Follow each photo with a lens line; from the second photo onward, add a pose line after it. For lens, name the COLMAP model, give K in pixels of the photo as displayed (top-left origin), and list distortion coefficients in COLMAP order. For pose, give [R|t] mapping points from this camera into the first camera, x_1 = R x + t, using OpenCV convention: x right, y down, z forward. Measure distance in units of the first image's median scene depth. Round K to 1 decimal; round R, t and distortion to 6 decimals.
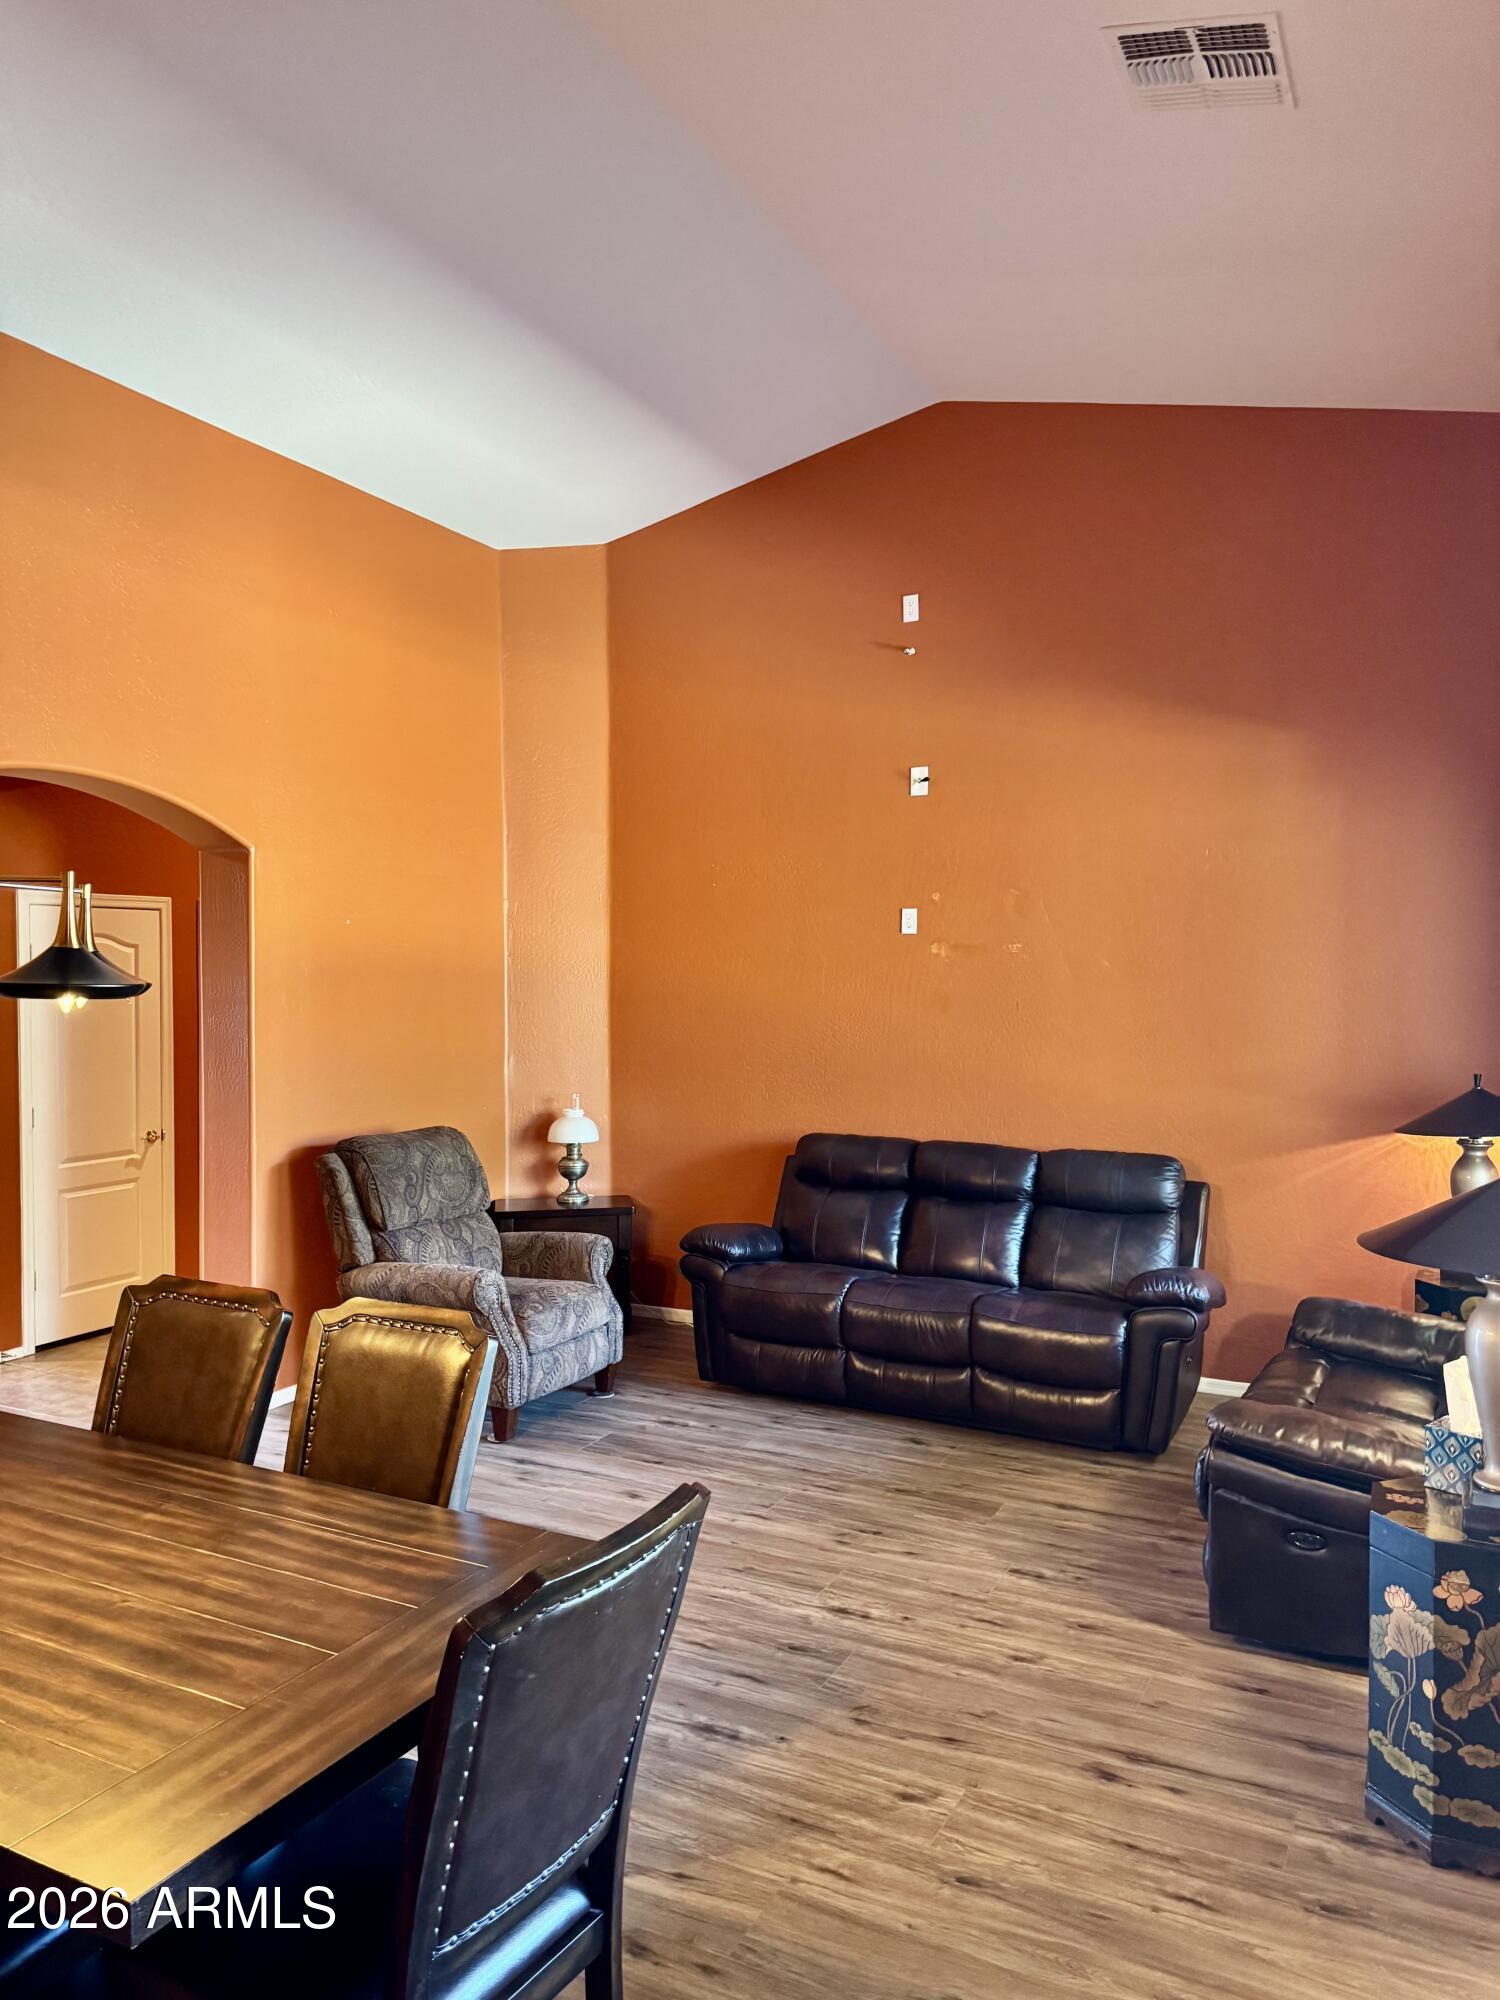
lens RADIAL K [[1419.1, 0, 744.5], [0, 1419.1, 999.5], [0, 0, 1]] dist [-0.002516, -0.001550]
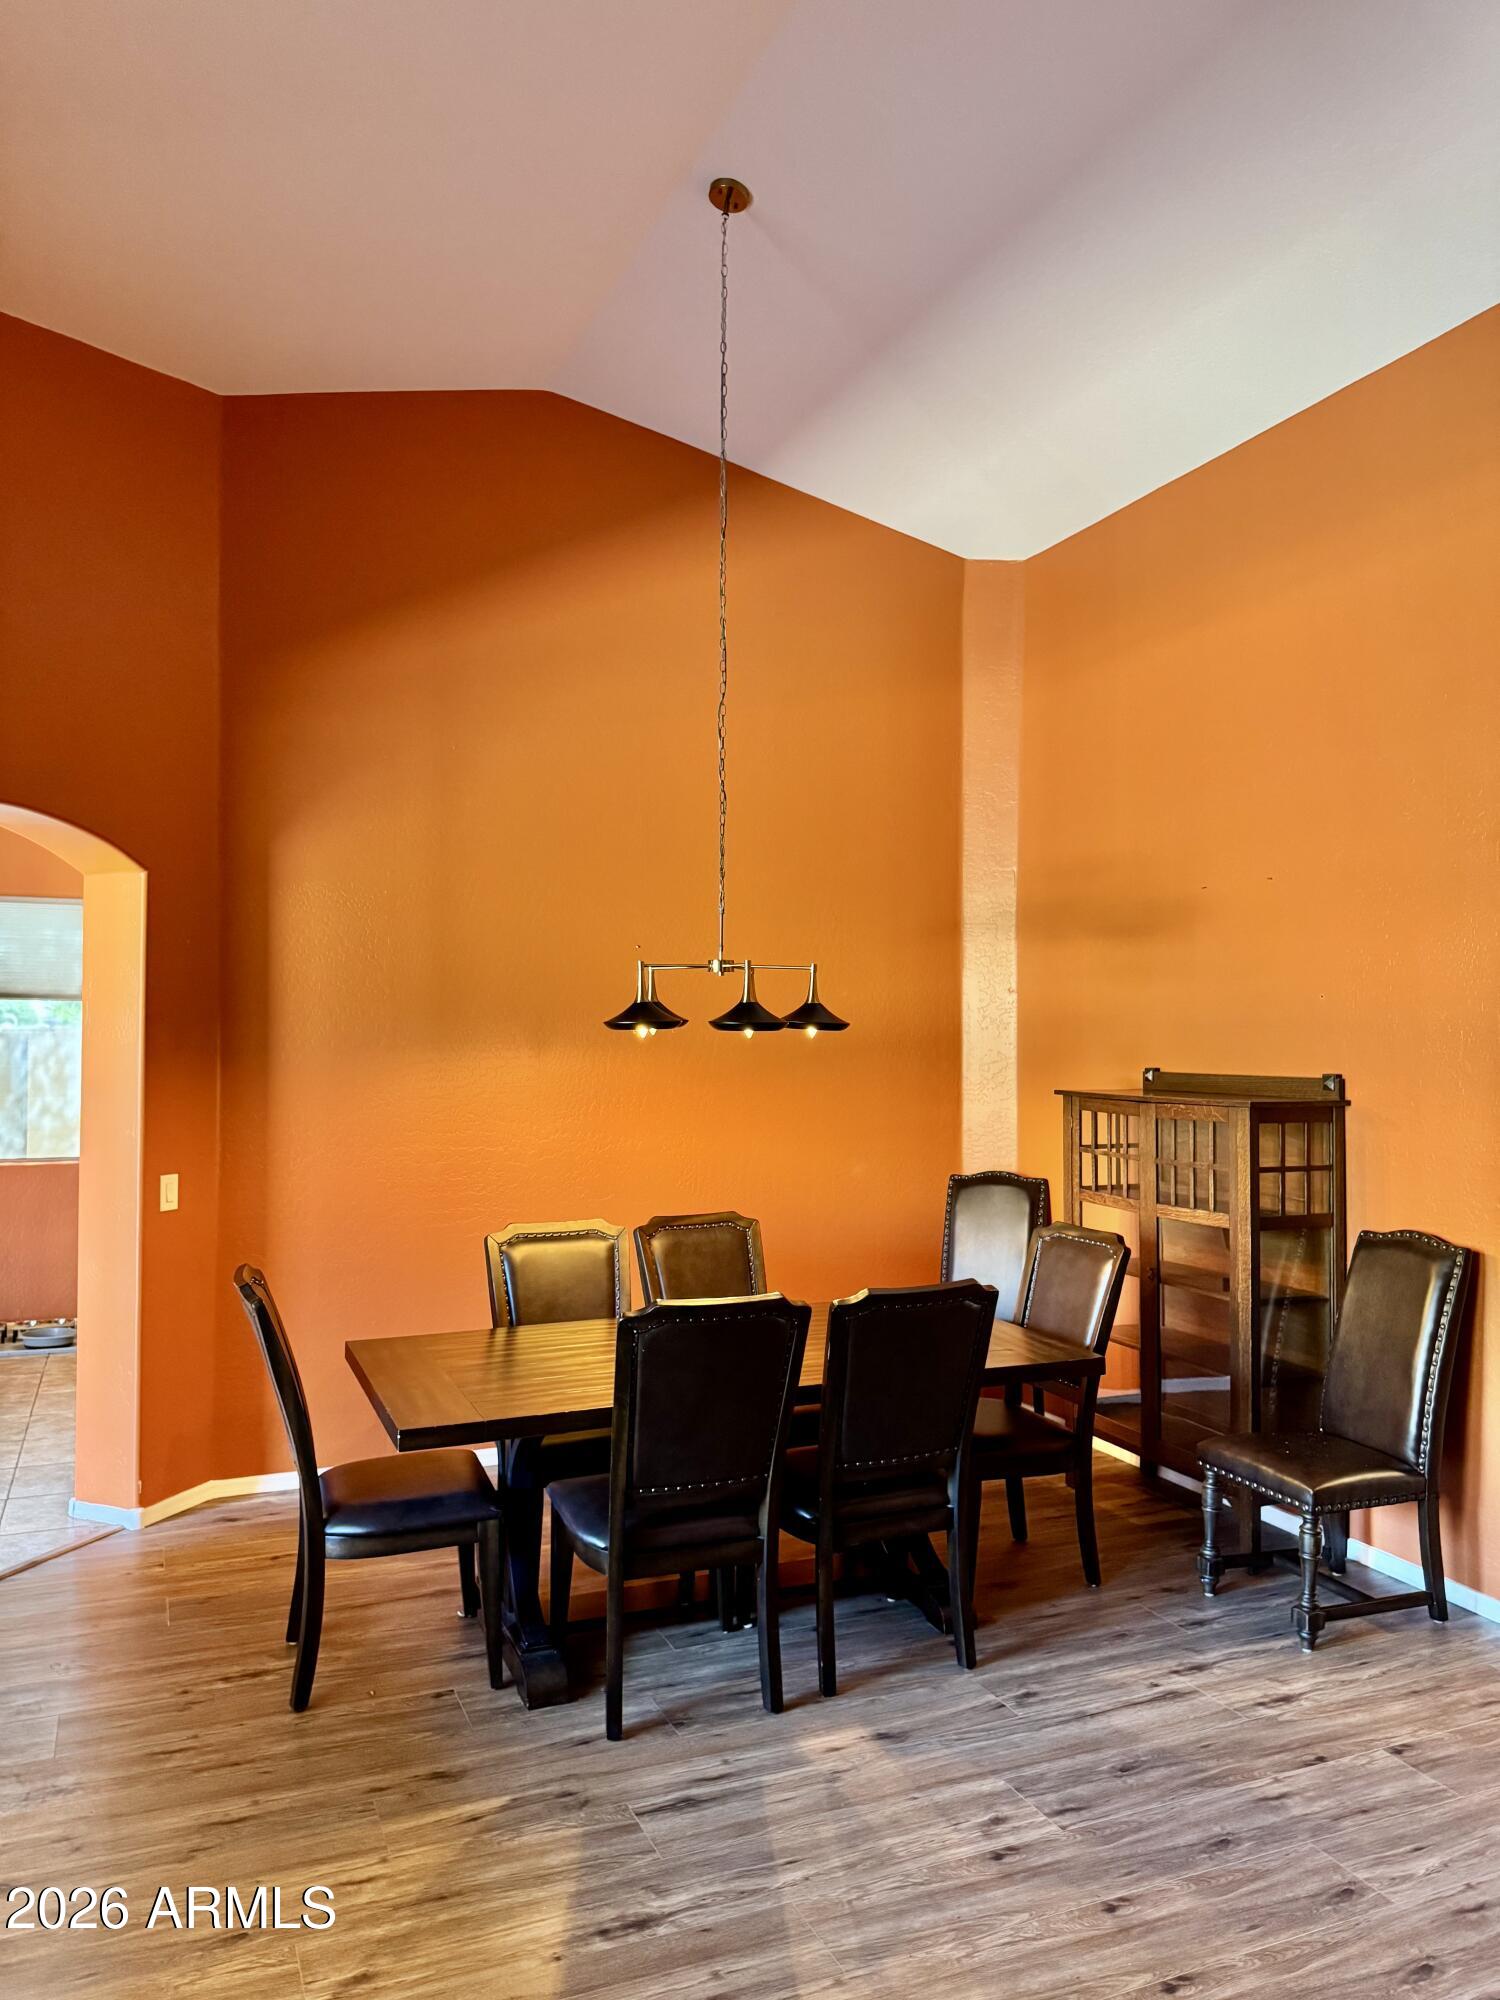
lens RADIAL K [[1419.1, 0, 741.7], [0, 1419.1, 999.2], [0, 0, 1]] dist [-0.002516, -0.001550]
pose [[-0.638804, -0.007238, -0.769336, 0.647634], [-0.001605, 0.999966, -0.008075, -0.019471], [0.769368, -0.003924, -0.638793, 1.775012]]
